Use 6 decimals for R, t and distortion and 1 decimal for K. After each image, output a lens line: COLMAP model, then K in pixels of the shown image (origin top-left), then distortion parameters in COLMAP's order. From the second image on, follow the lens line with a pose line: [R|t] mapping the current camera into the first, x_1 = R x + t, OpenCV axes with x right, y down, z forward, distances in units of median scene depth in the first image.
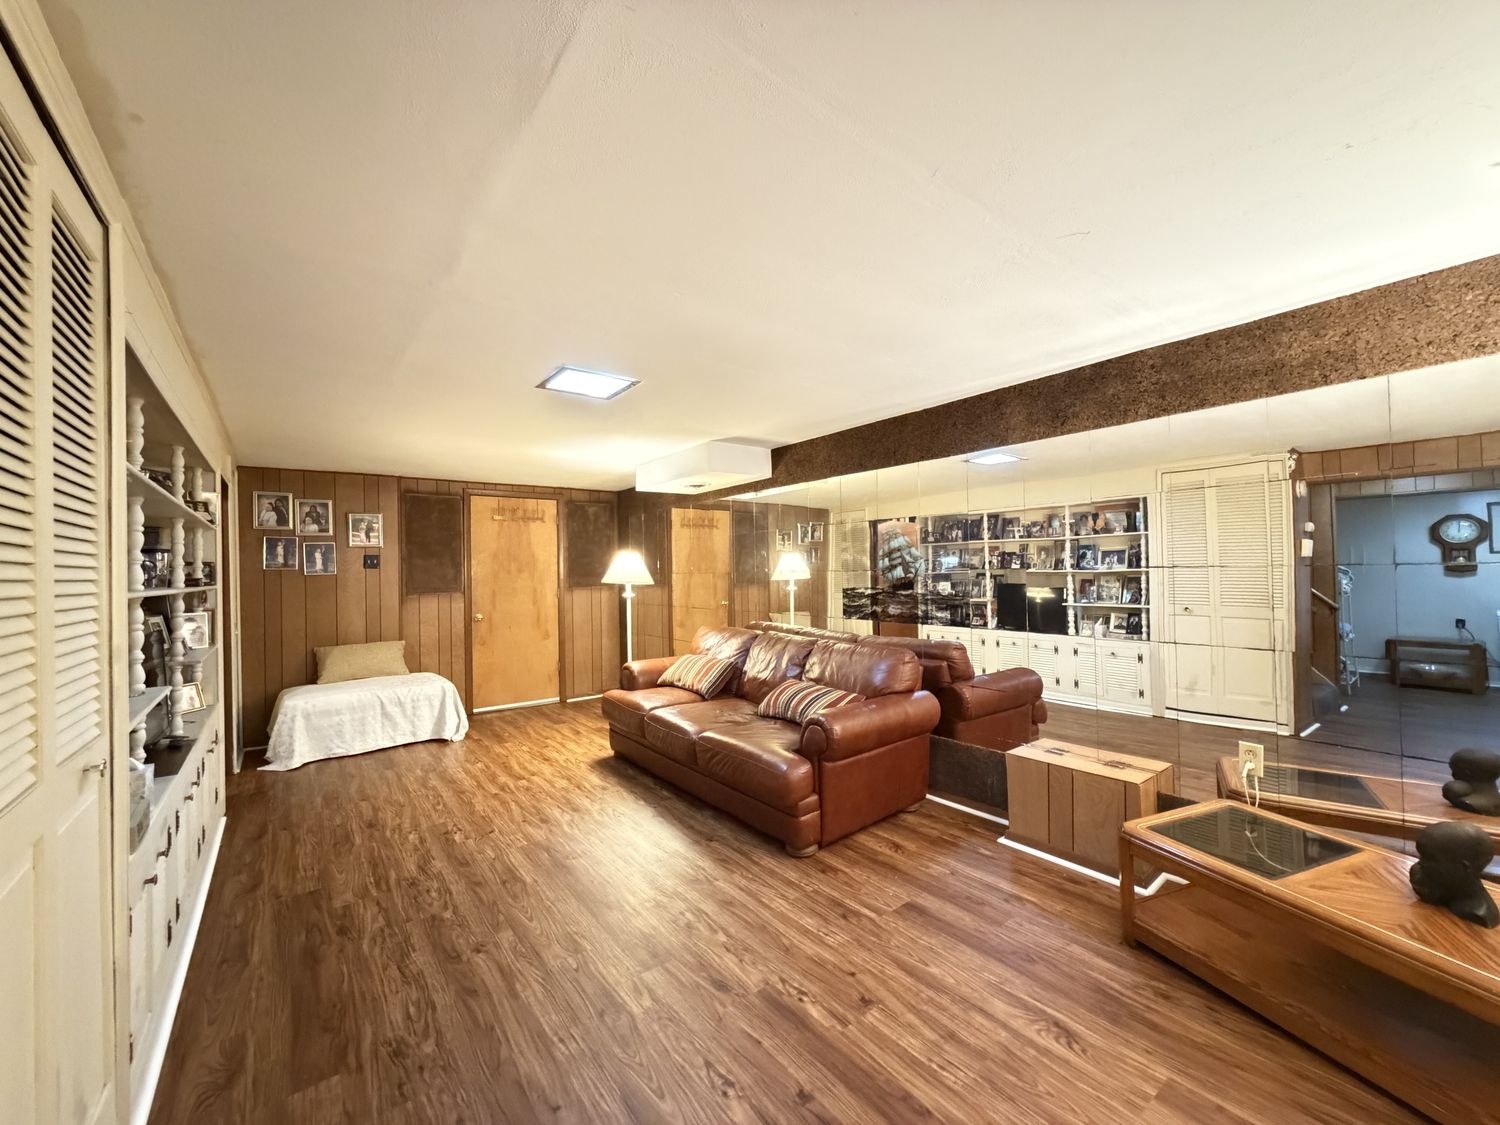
lens RADIAL K [[599.0, 0, 756.9], [0, 599.0, 561.0], [0, 0, 1]] dist [0.000237, 0.000261]
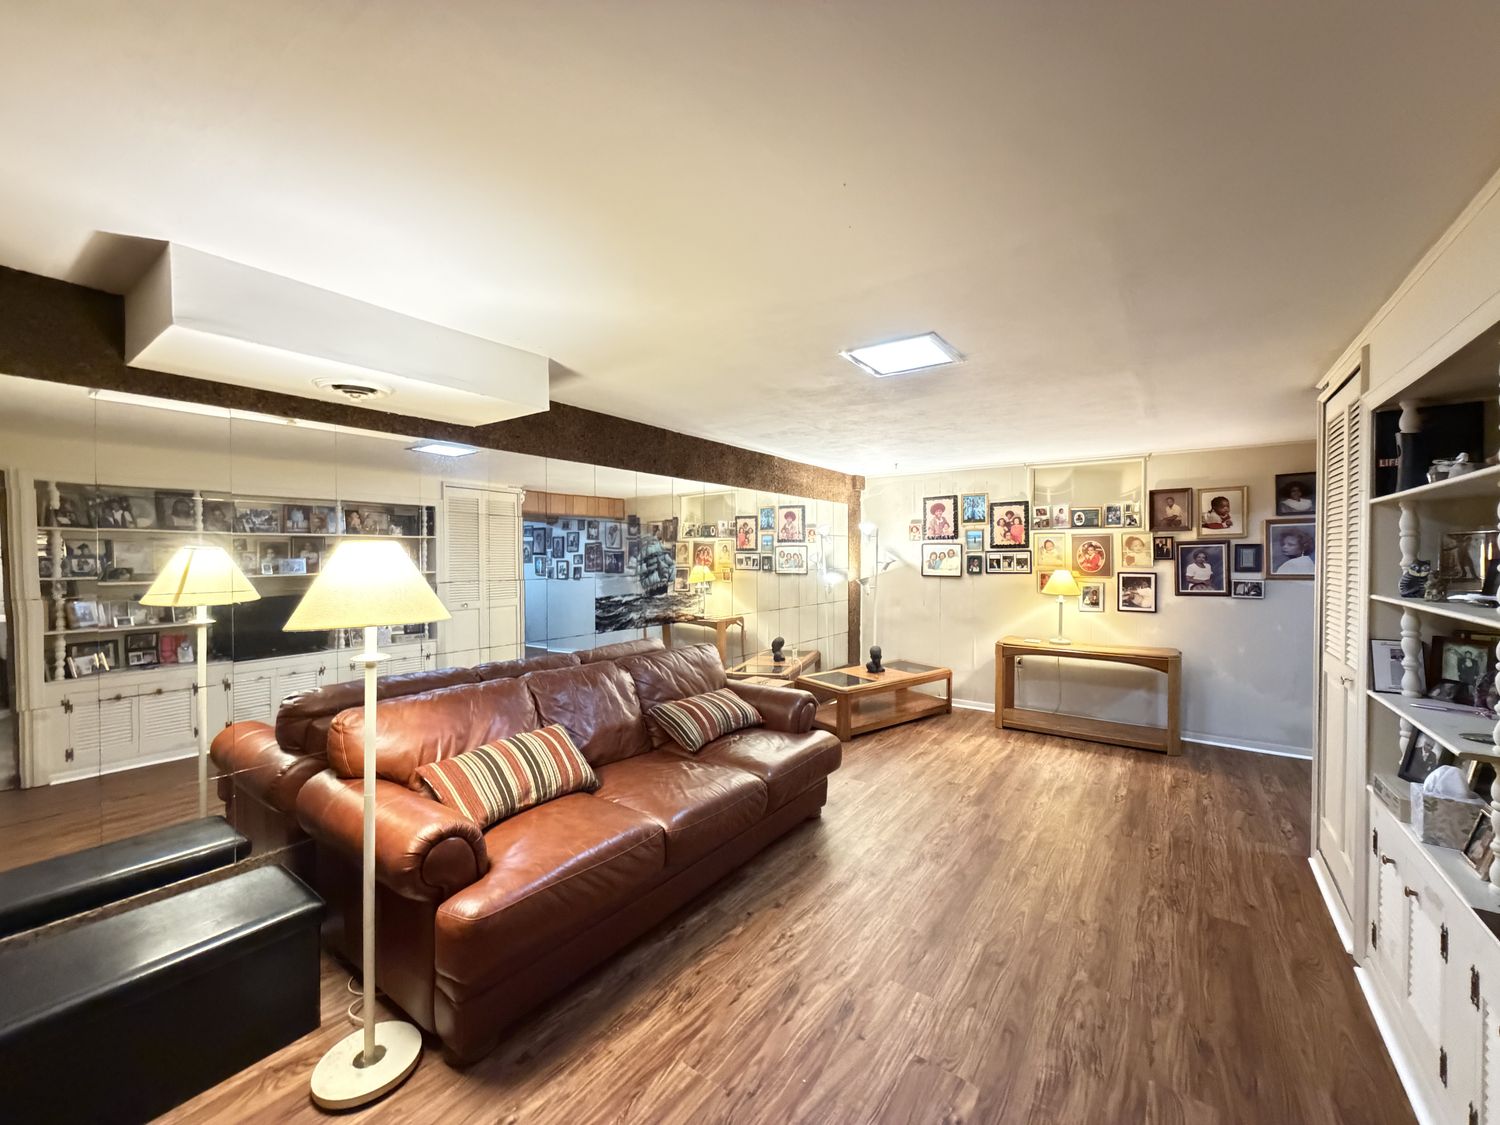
lens RADIAL K [[599.0, 0, 752.1], [0, 599.0, 568.4], [0, 0, 1]] dist [0.000237, 0.000261]
pose [[-0.288370, -0.003016, 0.957514, -0.824762], [-0.010224, 0.999948, 0.000071, 0.001663], [-0.957465, -0.009770, -0.288385, 1.169897]]
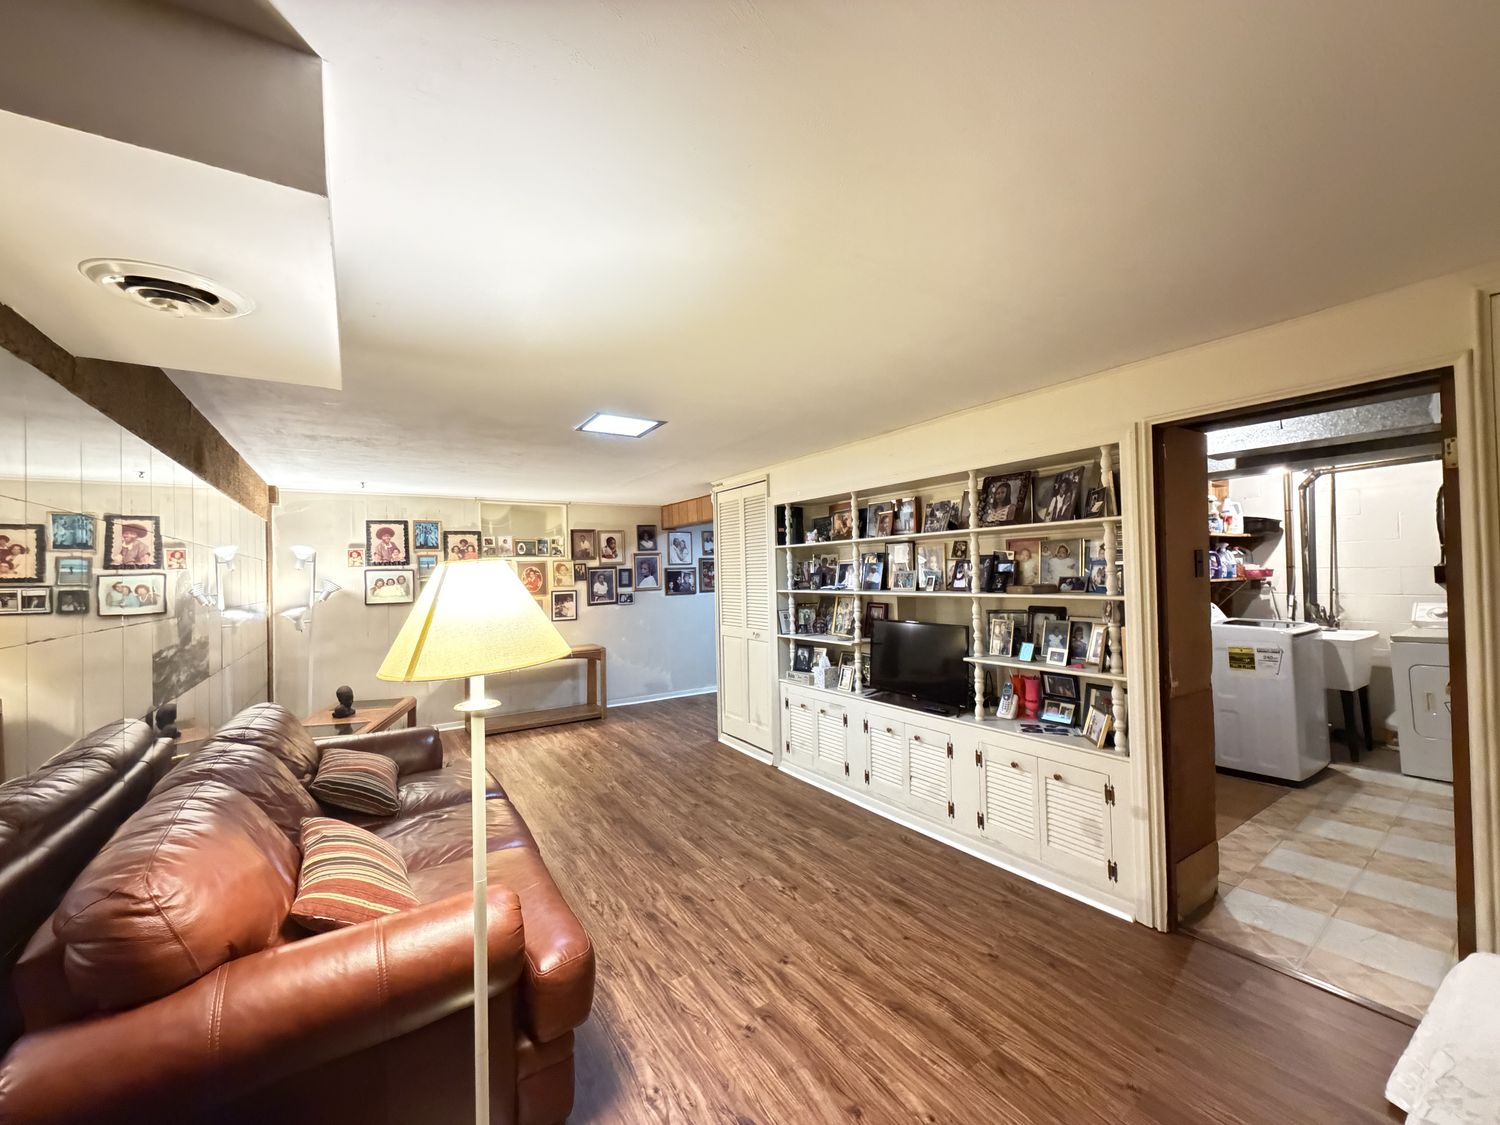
lens RADIAL K [[599.0, 0, 757.0], [0, 599.0, 566.6], [0, 0, 1]] dist [0.000237, 0.000261]
pose [[-0.996295, 0.043624, 0.074116, -0.491495], [0.041482, 0.998683, -0.030199, 0.008343], [-0.075336, -0.027013, -0.996792, 1.688254]]
